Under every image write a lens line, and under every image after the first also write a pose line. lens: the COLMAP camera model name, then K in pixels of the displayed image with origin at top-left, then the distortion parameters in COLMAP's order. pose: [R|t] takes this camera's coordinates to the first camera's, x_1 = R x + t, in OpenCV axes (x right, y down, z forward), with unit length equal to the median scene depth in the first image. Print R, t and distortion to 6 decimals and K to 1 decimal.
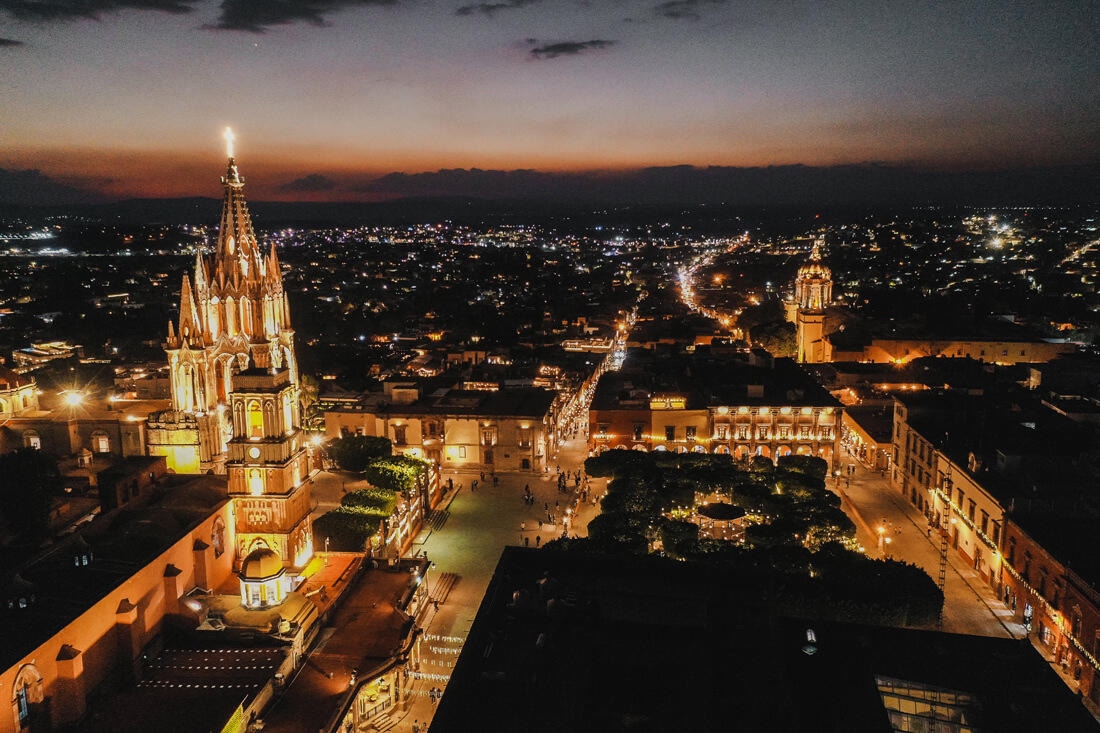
lens RADIAL K [[857.0, 0, 550.0], [0, 857.0, 366.5], [0, 0, 1]] dist [0.001472, 0.004510]
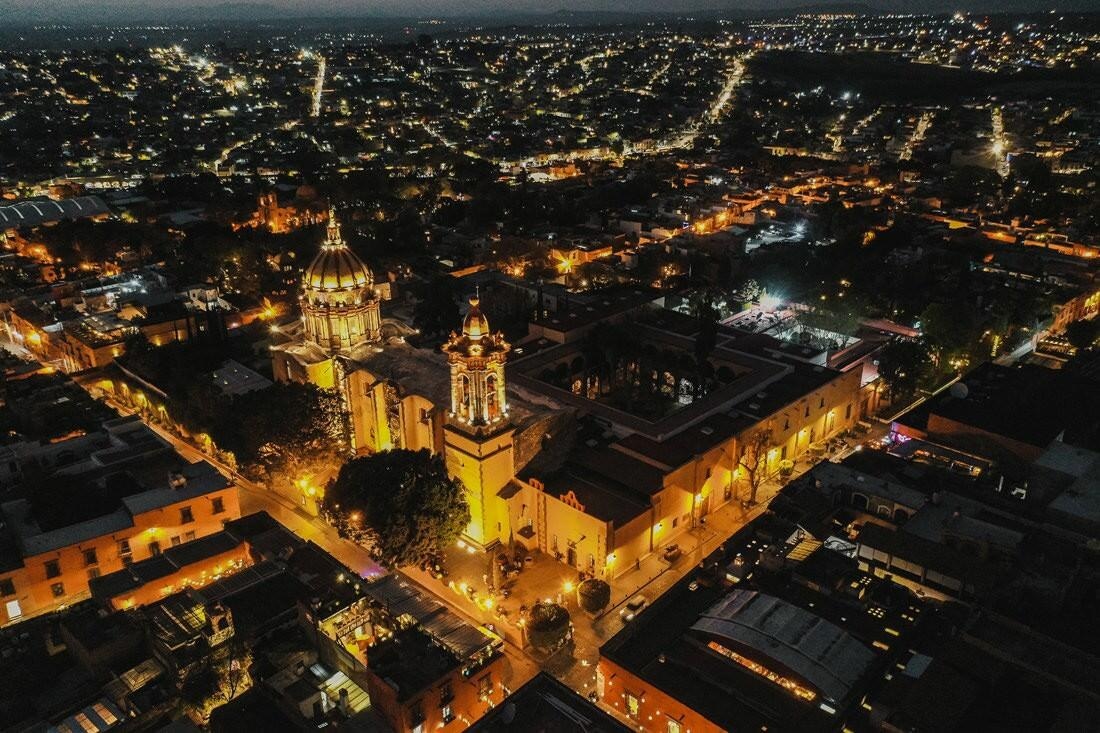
lens RADIAL K [[857.0, 0, 550.0], [0, 857.0, 366.5], [0, 0, 1]] dist [0.001472, 0.004510]
pose [[0.611102, -0.292240, 0.735629, 0.008552], [0.142869, 0.954810, 0.260628, -0.063664], [-0.778551, -0.054171, 0.625238, 0.232465]]
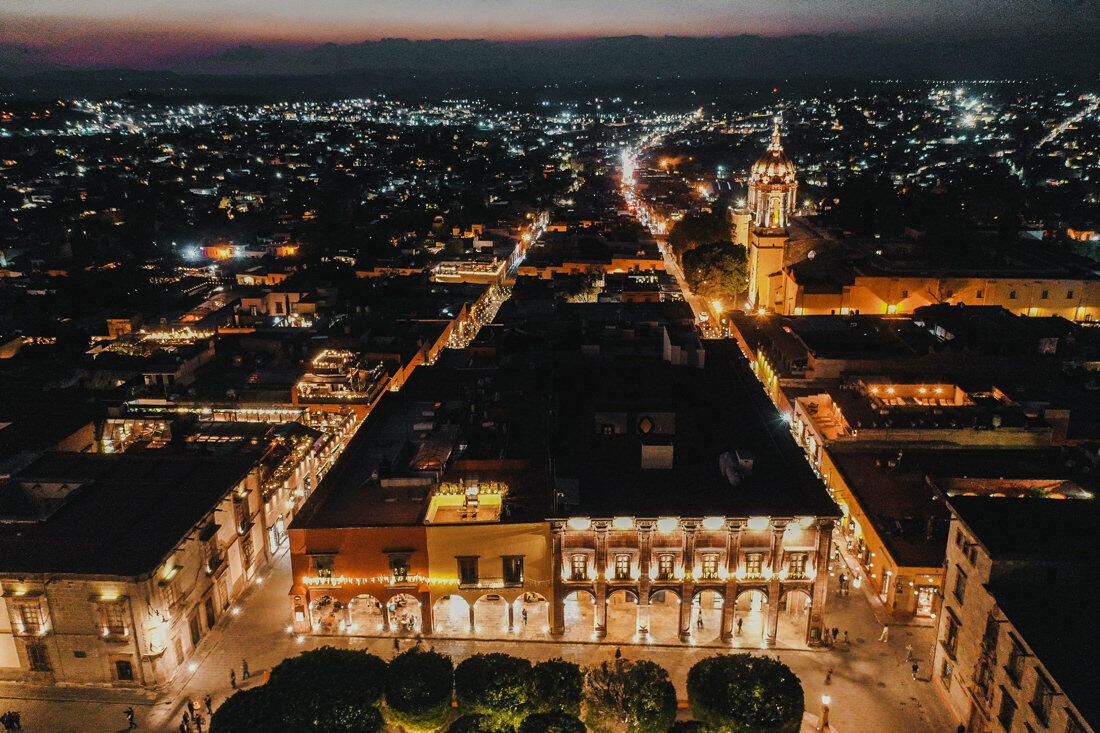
lens RADIAL K [[857.0, 0, 550.0], [0, 857.0, 366.5], [0, 0, 1]] dist [0.001472, 0.004510]
pose [[0.998555, -0.016556, 0.051129, 0.029328], [0.009358, 0.990398, 0.137925, -0.017250], [-0.052921, -0.137247, 0.989122, 0.099575]]
